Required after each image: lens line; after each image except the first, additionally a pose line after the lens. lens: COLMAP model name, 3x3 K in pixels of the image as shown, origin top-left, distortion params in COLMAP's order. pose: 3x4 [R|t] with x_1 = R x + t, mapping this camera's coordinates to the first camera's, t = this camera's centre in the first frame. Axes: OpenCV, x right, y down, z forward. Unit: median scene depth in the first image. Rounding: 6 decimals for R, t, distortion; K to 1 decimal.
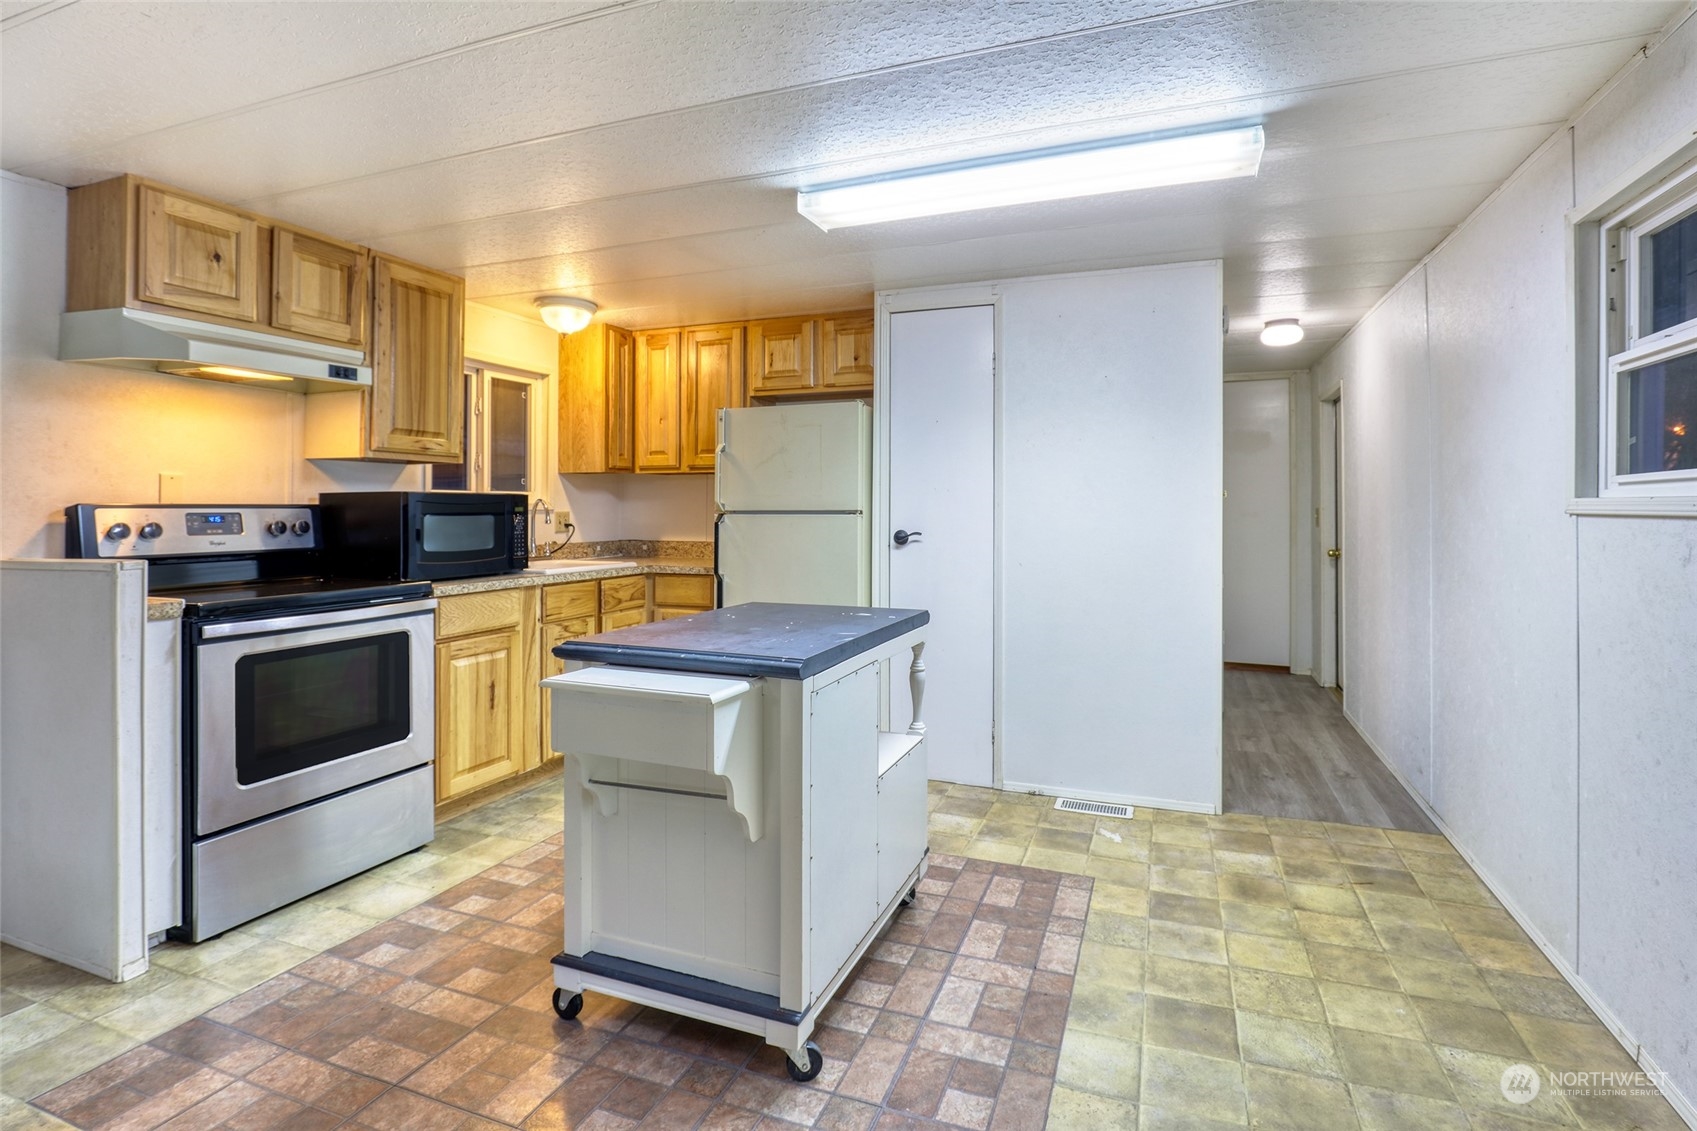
lens RADIAL K [[807.8, 0, 872.5], [0, 807.8, 506.8], [0, 0, 1]] dist [-0.033781, -0.000235]
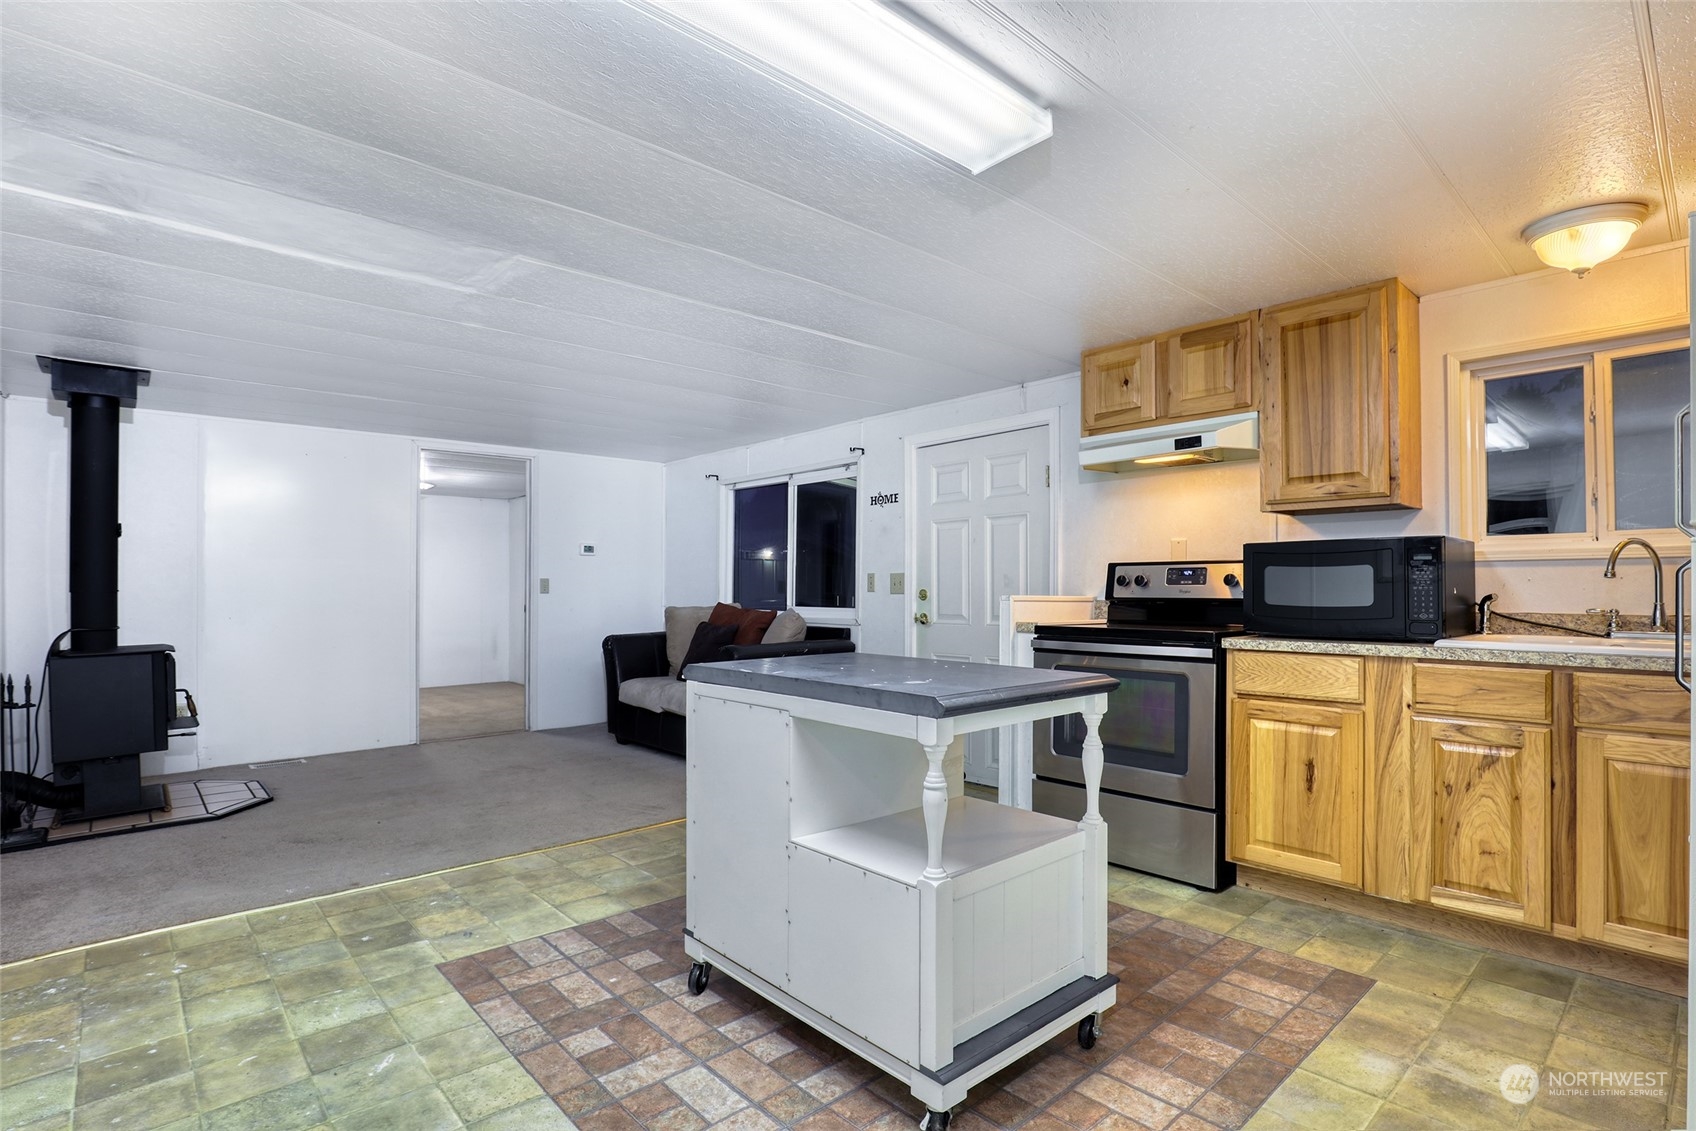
lens RADIAL K [[799.5, 0, 837.6], [0, 799.5, 574.3], [0, 0, 1]] dist [-0.023031, 0.001194]
pose [[-0.445072, -0.009315, -0.895446, 0.575240], [0.006654, 0.999884, -0.013709, 0.032360], [0.895470, -0.012060, -0.444958, 1.045782]]
